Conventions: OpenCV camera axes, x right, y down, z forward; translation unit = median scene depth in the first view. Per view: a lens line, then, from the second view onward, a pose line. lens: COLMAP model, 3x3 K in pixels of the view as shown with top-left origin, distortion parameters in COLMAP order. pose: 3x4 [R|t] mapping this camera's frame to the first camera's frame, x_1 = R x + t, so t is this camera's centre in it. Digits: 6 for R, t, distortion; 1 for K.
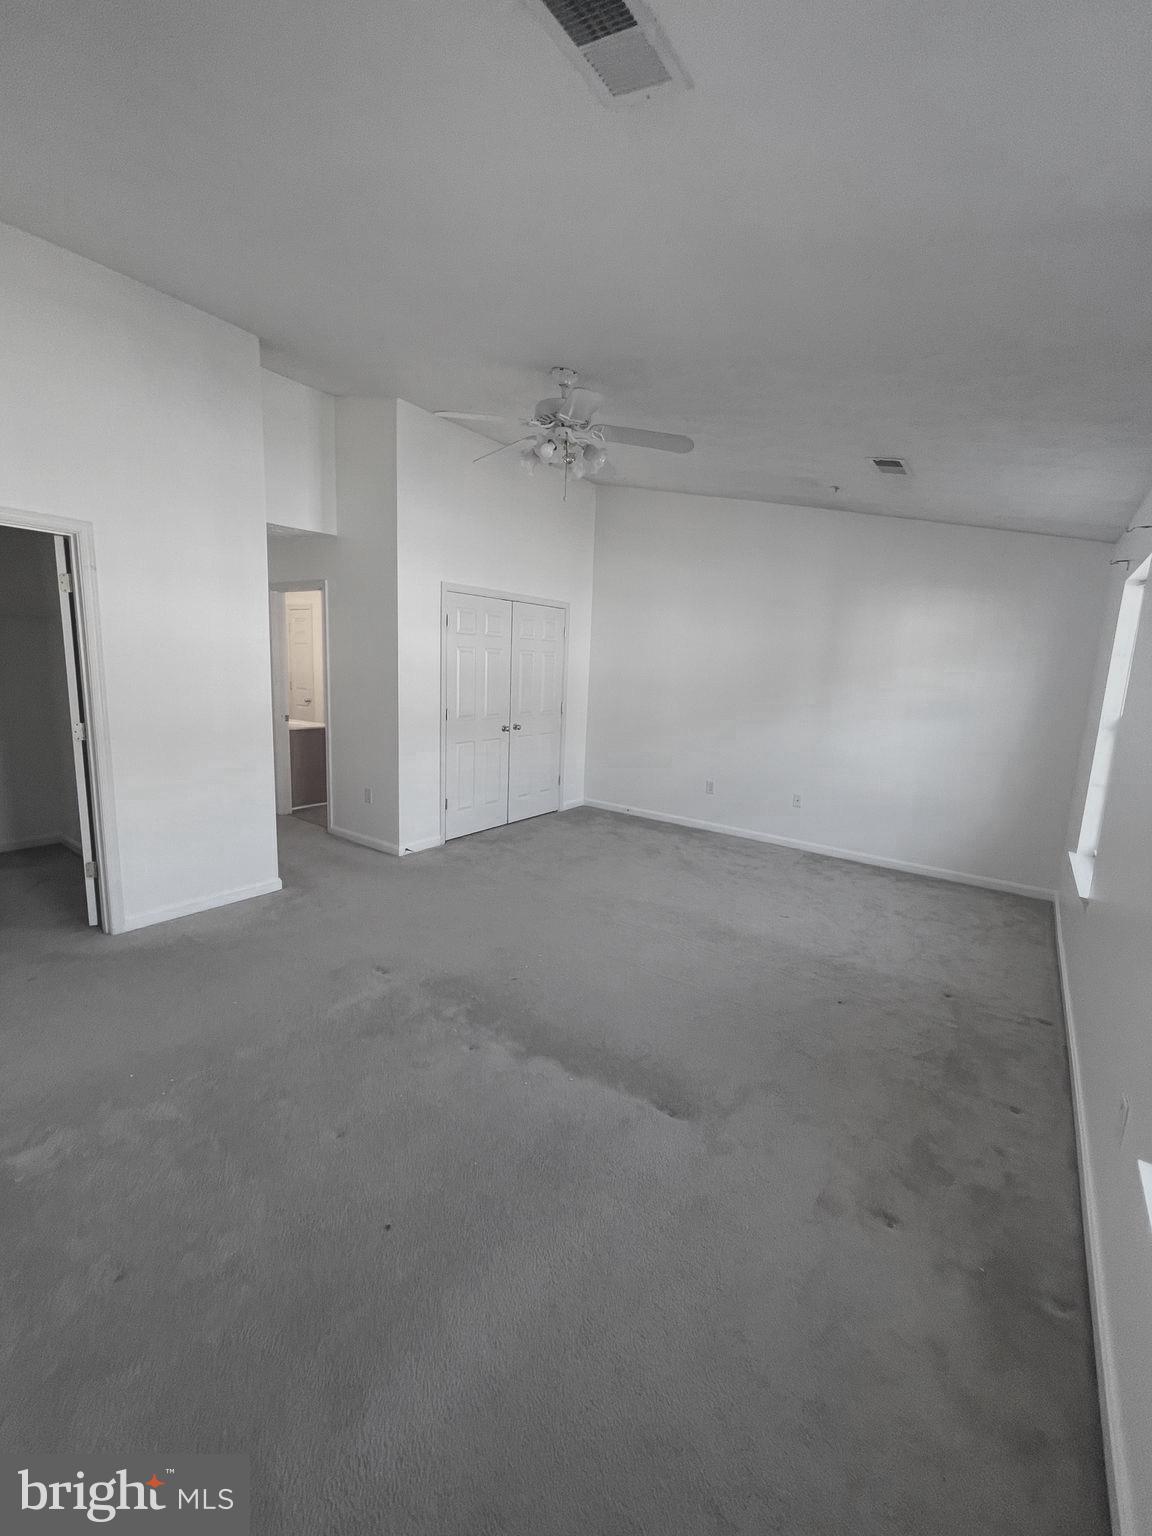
lens RADIAL K [[613.1, 0, 572.1], [0, 613.1, 765.9], [0, 0, 1]] dist [-0.002222, 0.000596]
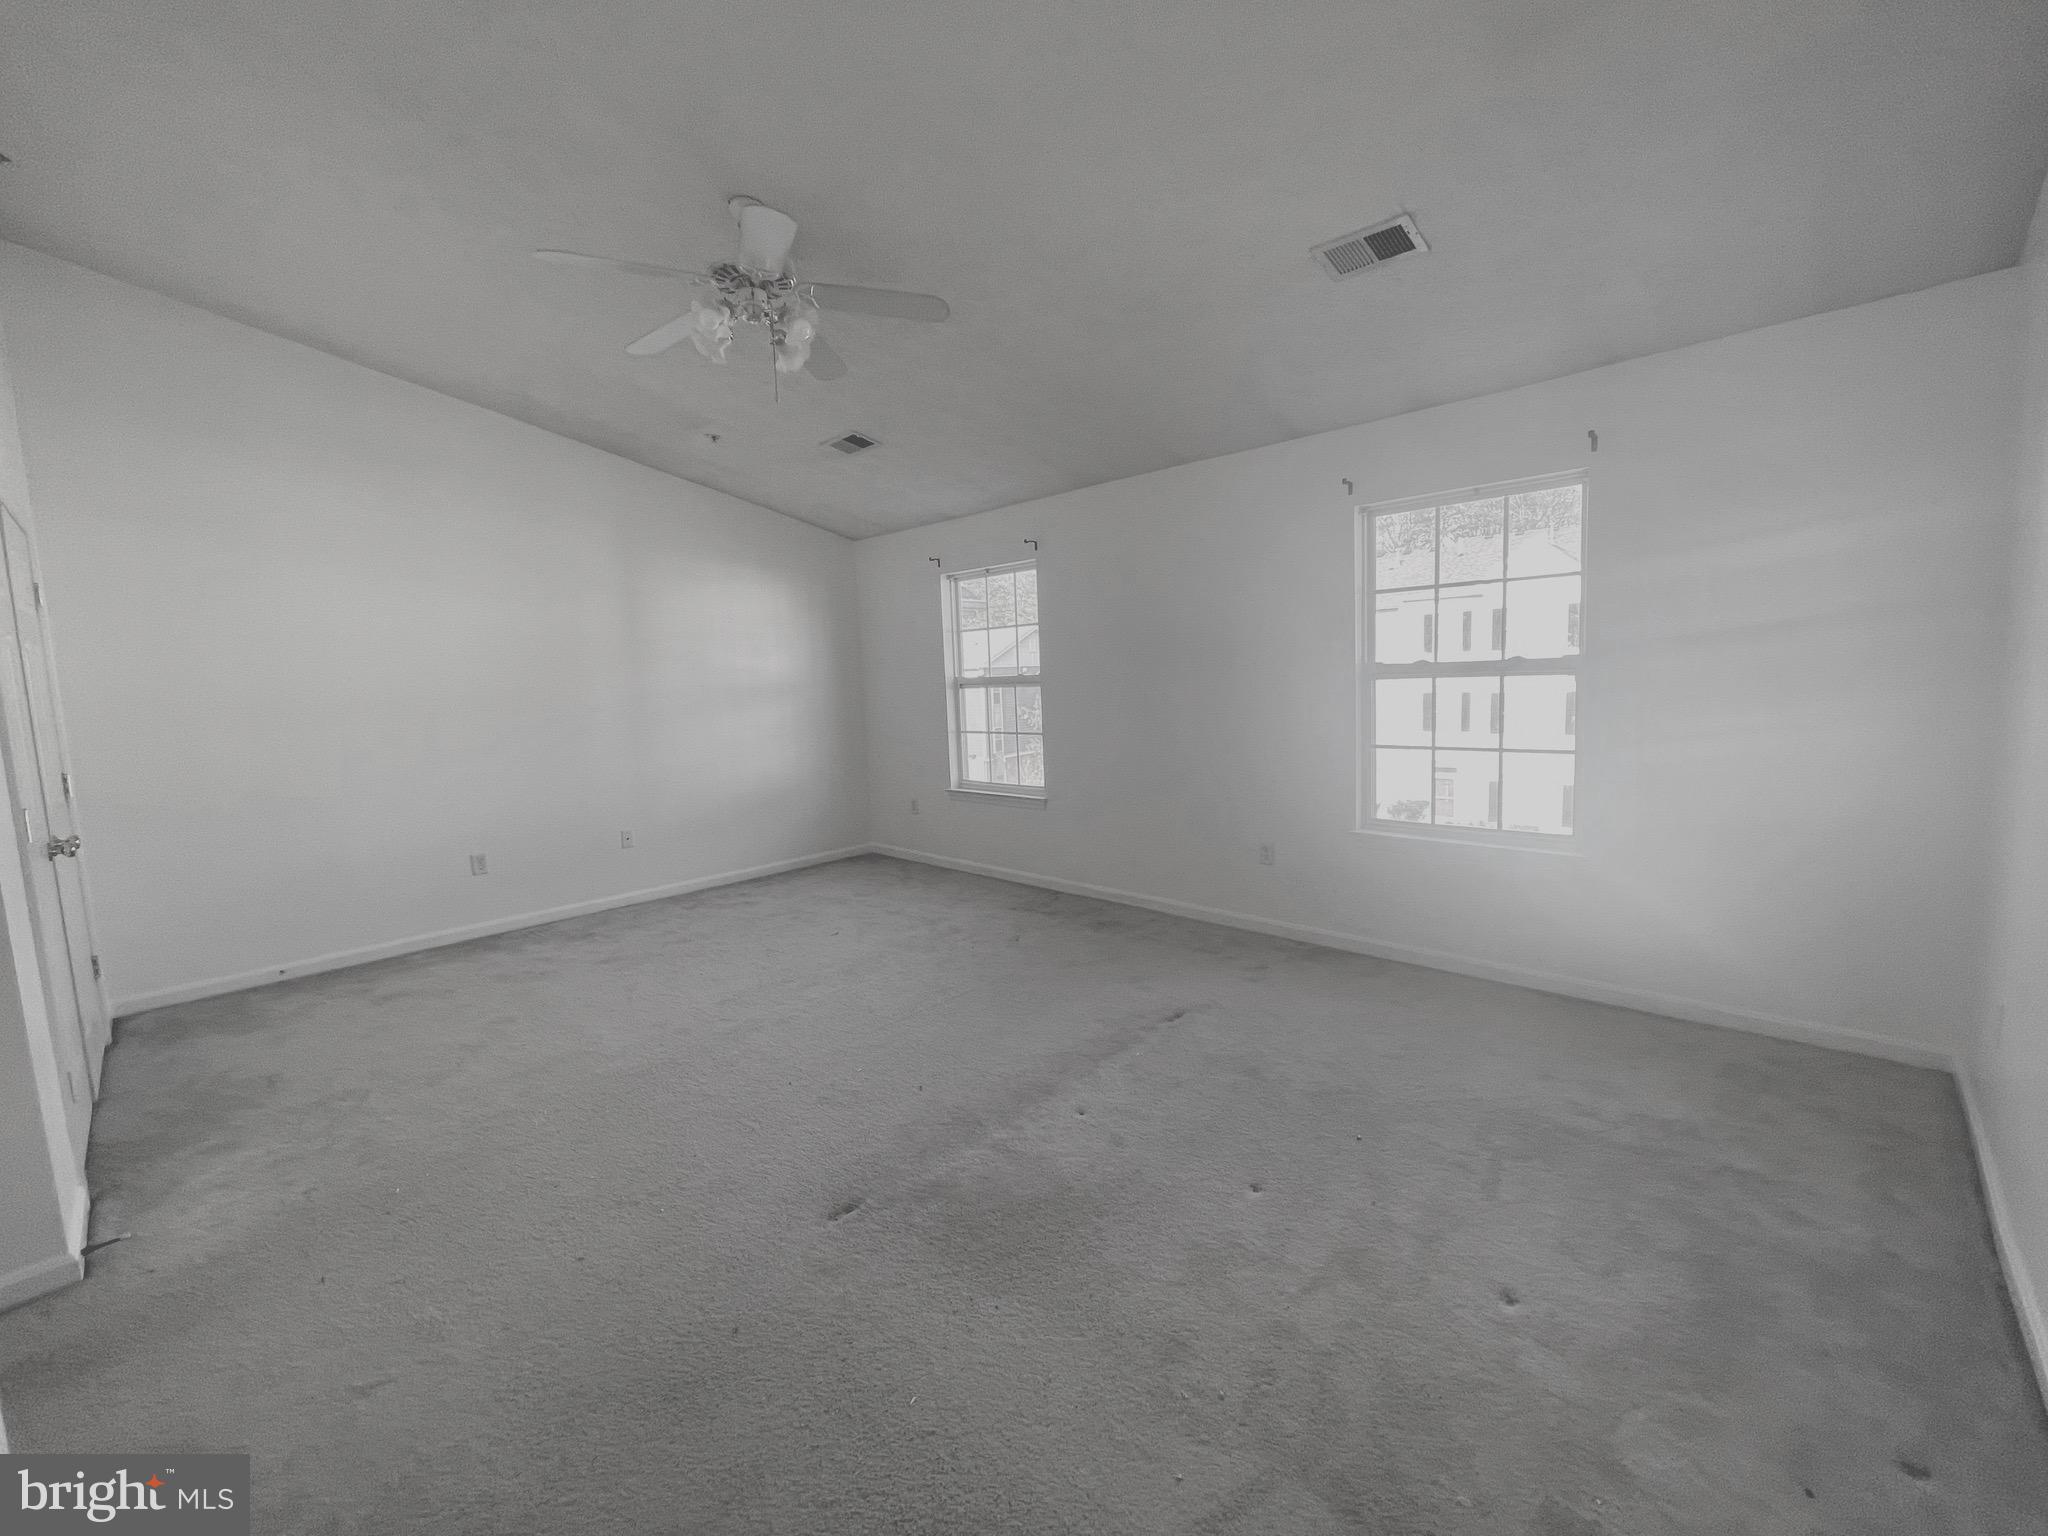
lens RADIAL K [[817.4, 0, 1016.5], [0, 817.4, 767.1], [0, 0, 1]] dist [-0.002222, 0.000596]
pose [[0.142043, -0.162056, 0.976505, -0.566424], [0.206673, 0.969621, 0.130851, -0.065129], [-0.968044, 0.183231, 0.171220, 0.412781]]
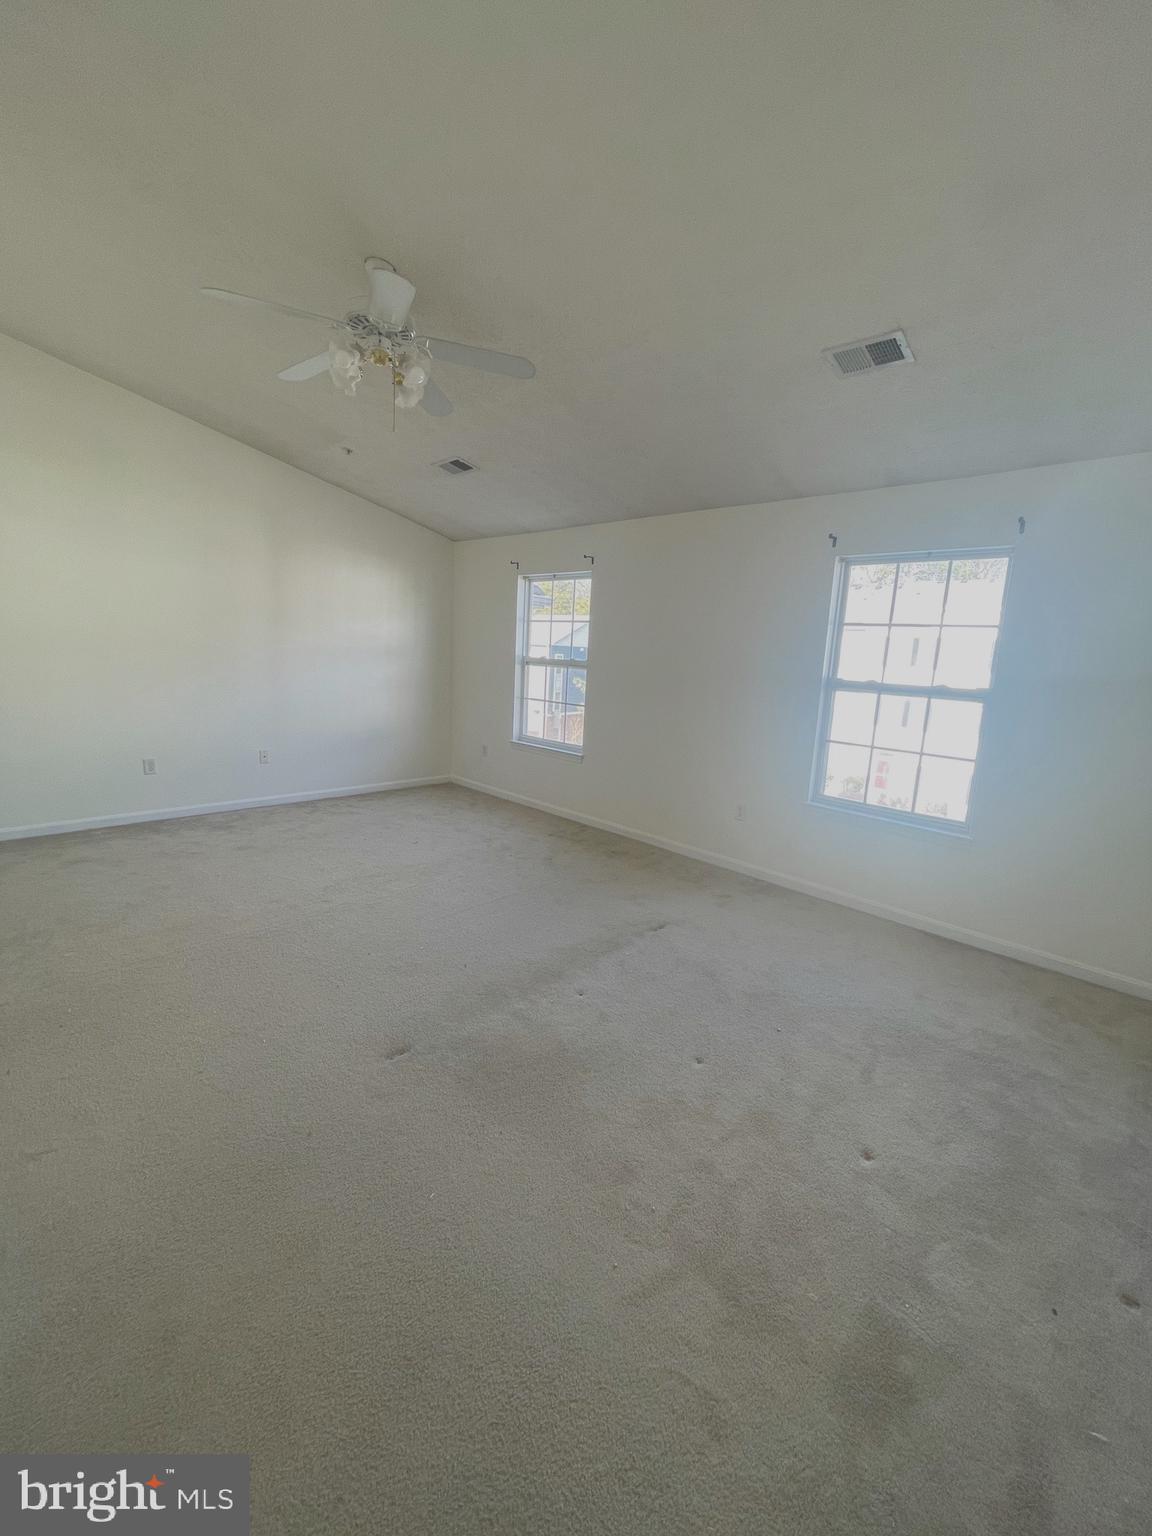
lens RADIAL K [[613.1, 0, 577.2], [0, 613.1, 769.2], [0, 0, 1]] dist [-0.002222, 0.000596]
pose [[0.142615, -0.222097, 0.964538, -0.558795], [0.115993, 0.971535, 0.206558, -0.074471], [-0.982958, 0.082421, 0.164317, 0.402332]]
